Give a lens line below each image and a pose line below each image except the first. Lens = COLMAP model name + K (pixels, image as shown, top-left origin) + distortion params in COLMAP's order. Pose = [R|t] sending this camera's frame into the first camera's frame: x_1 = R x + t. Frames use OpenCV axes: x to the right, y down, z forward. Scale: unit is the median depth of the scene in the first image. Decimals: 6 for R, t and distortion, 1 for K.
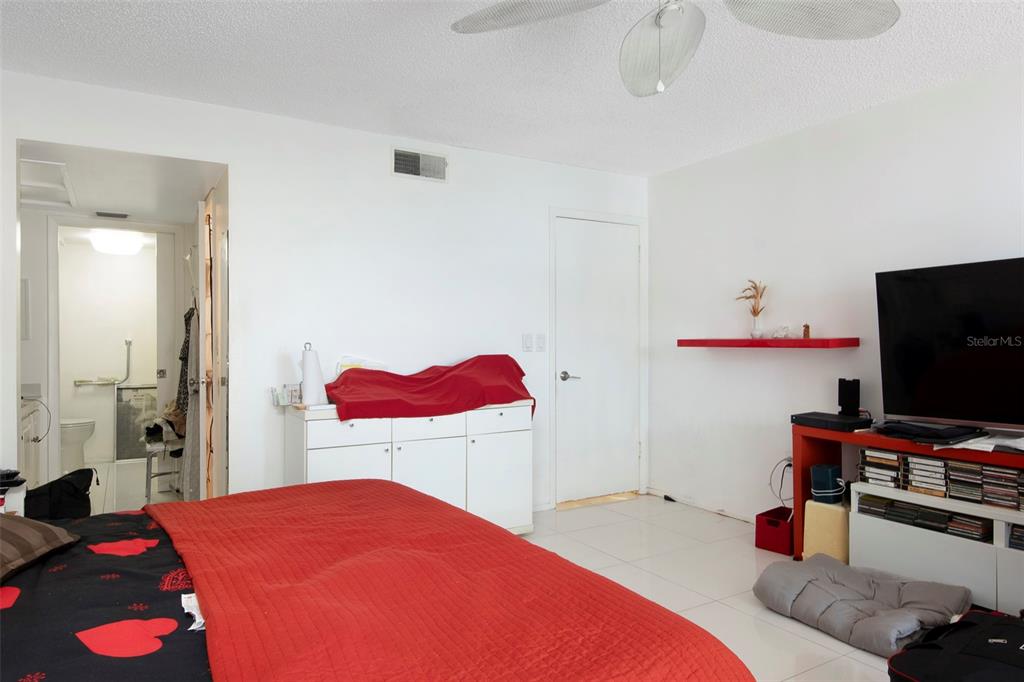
lens RADIAL K [[616.4, 0, 512.3], [0, 616.4, 344.9], [0, 0, 1]] dist [0.007409, -0.009300]
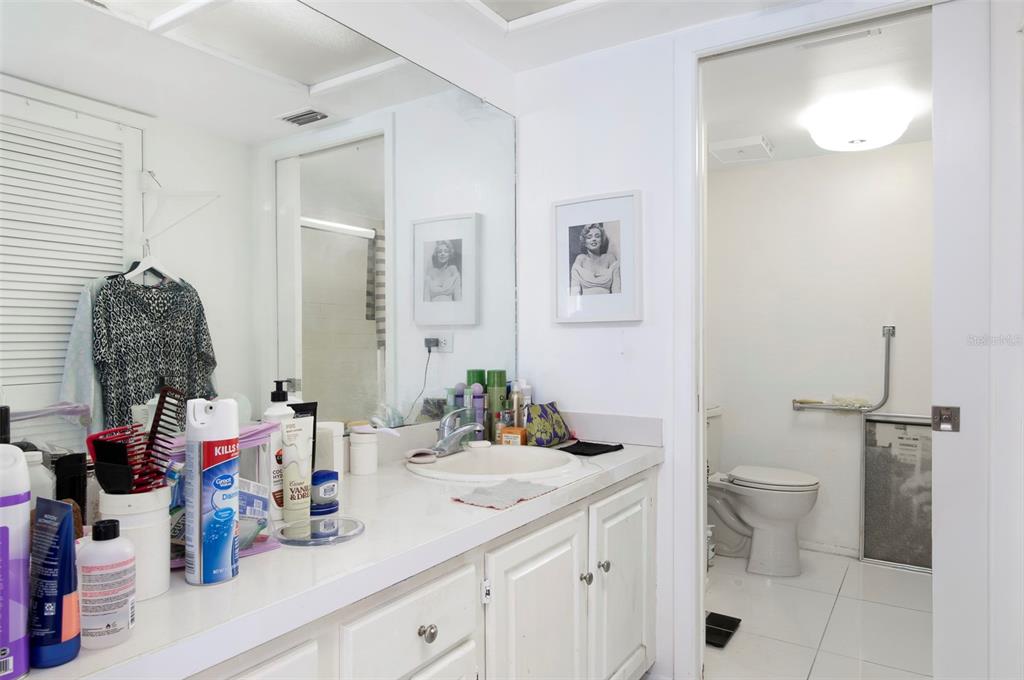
lens RADIAL K [[649.3, 0, 512.5], [0, 649.3, 344.8], [0, 0, 1]] dist [0.003120, 0.001406]
pose [[0.419446, 0.010276, -0.907722, -0.268617], [-0.003262, 0.999947, 0.009813, 0.003014], [0.907775, -0.001155, 0.419457, 0.498906]]
